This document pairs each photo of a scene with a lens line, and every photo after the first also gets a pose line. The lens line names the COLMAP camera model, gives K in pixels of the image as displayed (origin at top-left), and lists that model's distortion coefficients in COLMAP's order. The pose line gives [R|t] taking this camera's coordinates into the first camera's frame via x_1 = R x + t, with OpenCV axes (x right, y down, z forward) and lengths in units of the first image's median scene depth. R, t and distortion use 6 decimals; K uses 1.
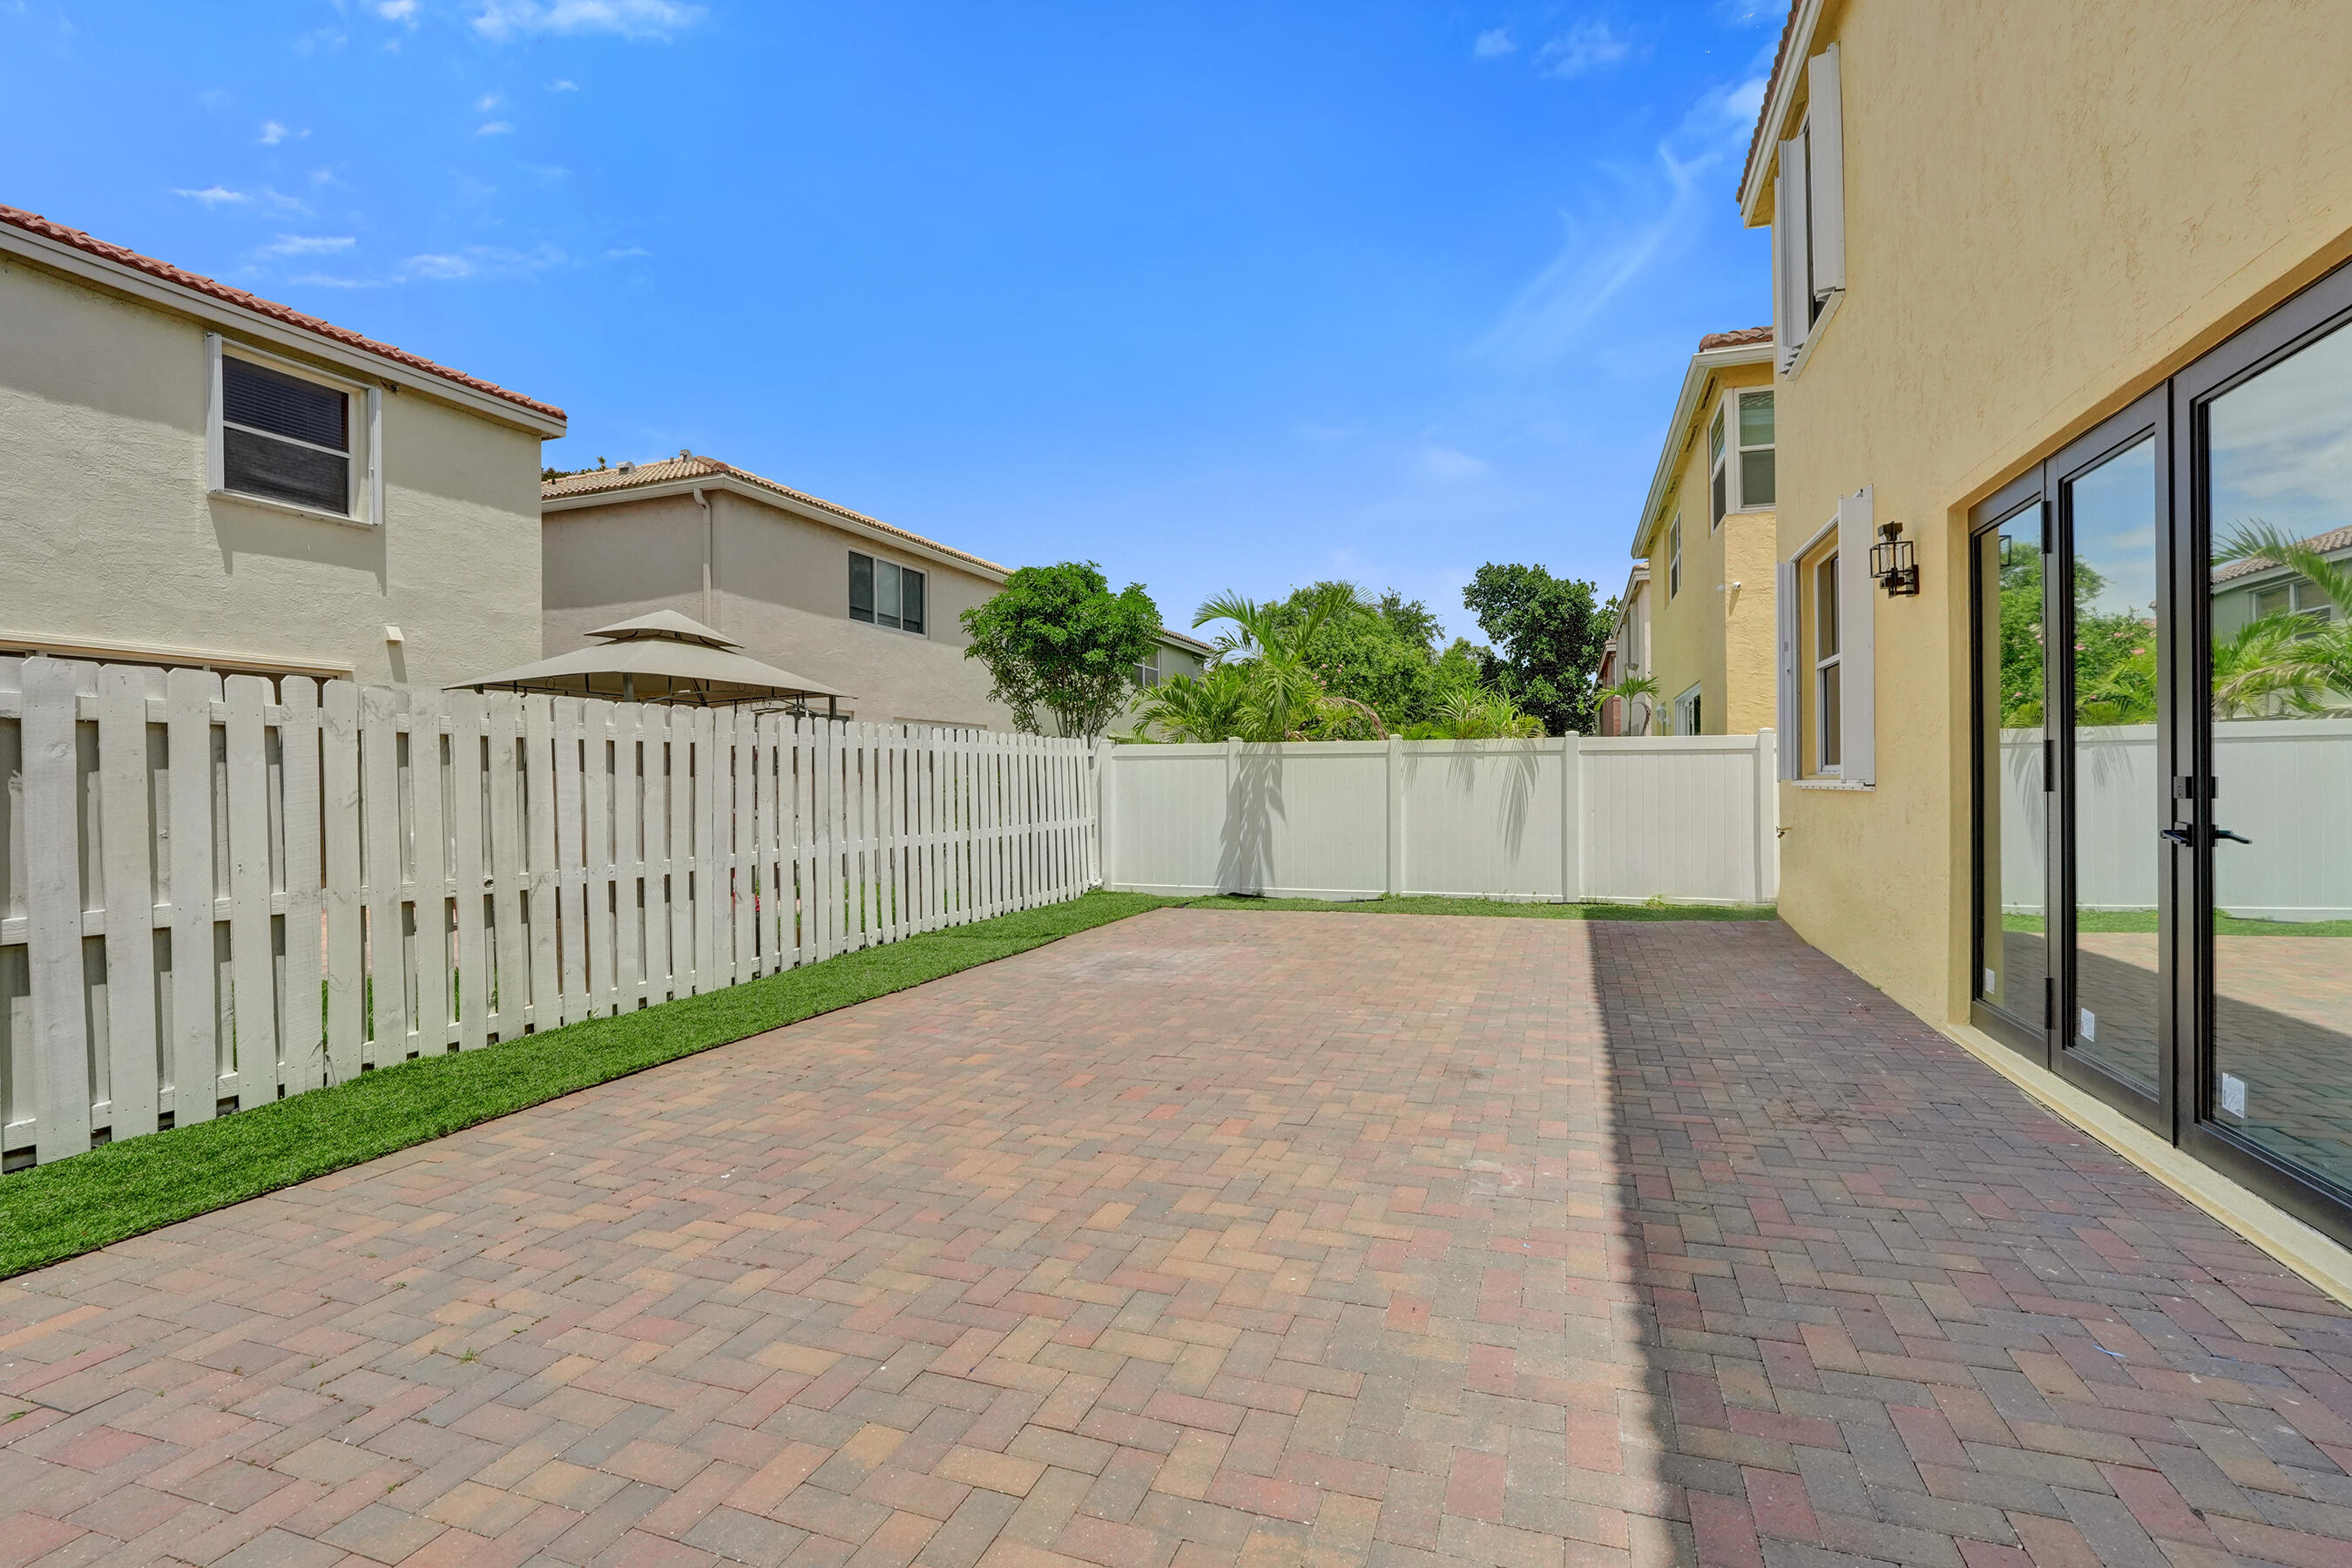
lens RADIAL K [[1104.4, 0, 1182.0], [0, 1104.4, 774.7], [0, 0, 1]] dist [-0.042230, 0.018428]
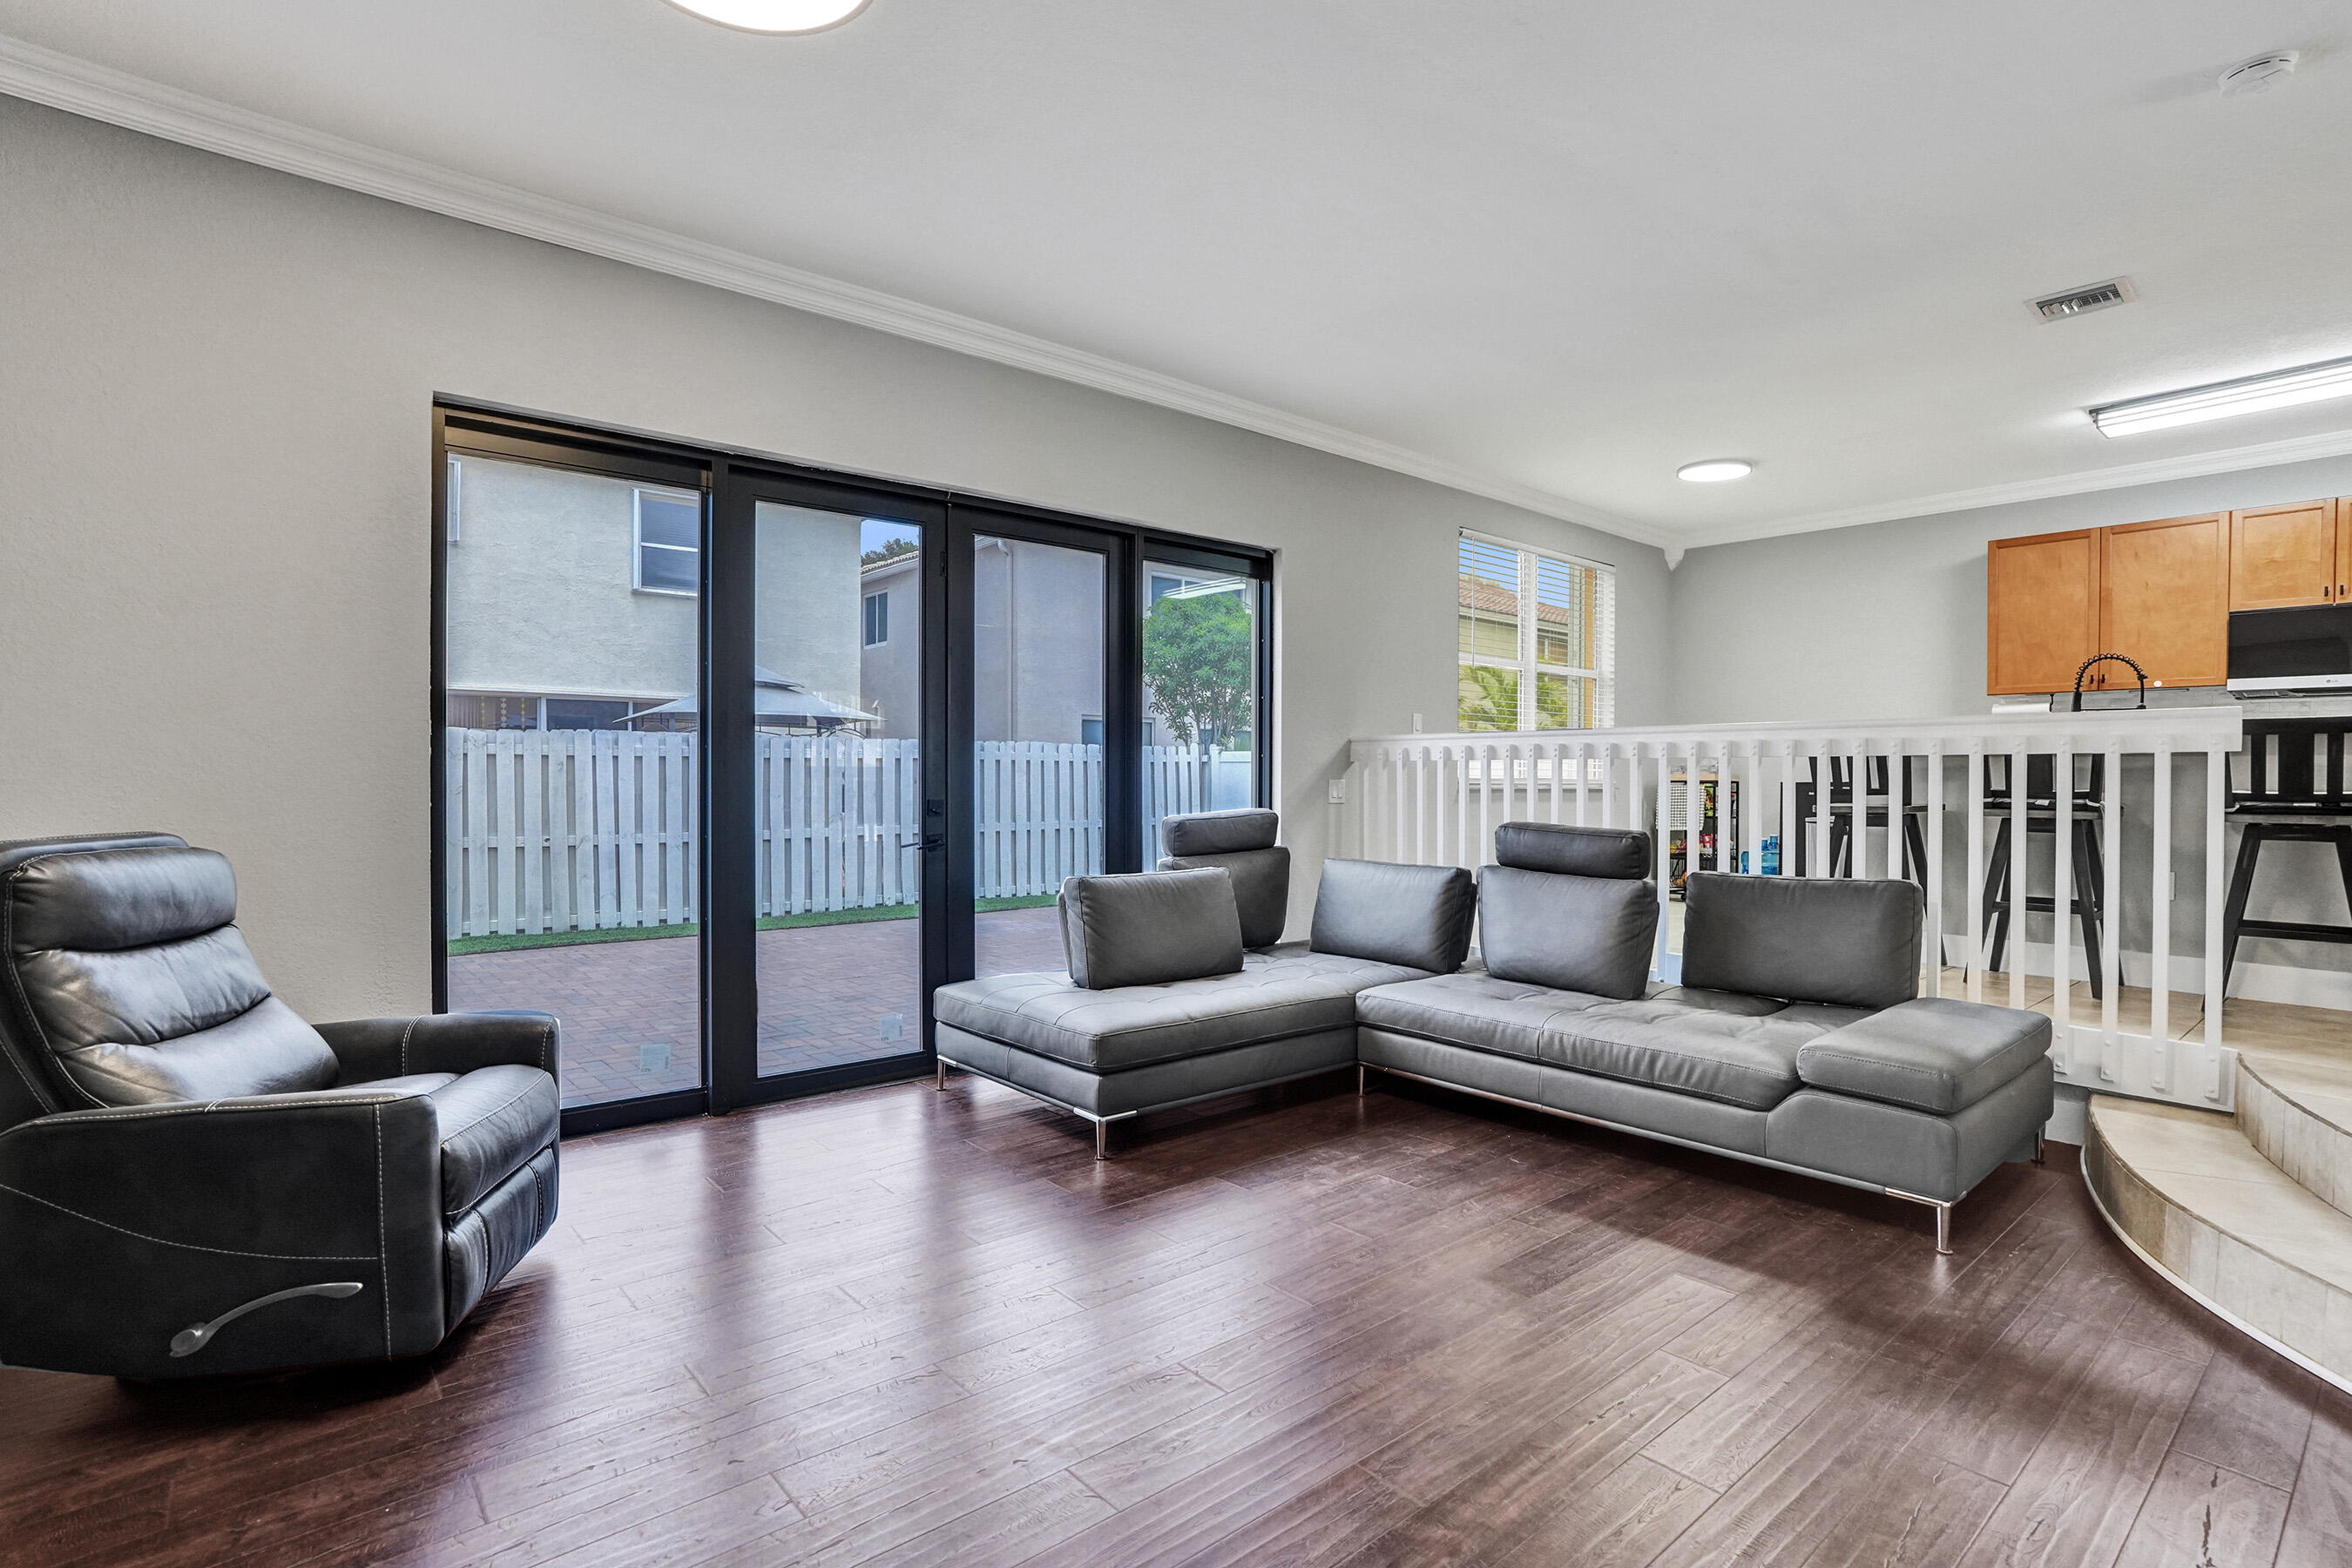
lens RADIAL K [[1104.4, 0, 1118.8], [0, 1104.4, 779.9], [0, 0, 1]] dist [-0.042230, 0.018428]
pose [[0.858579, 0.012304, -0.512534, 0.553974], [-0.010198, 0.999924, 0.006922, -0.007114], [0.512580, -0.000716, 0.858639, -0.006097]]
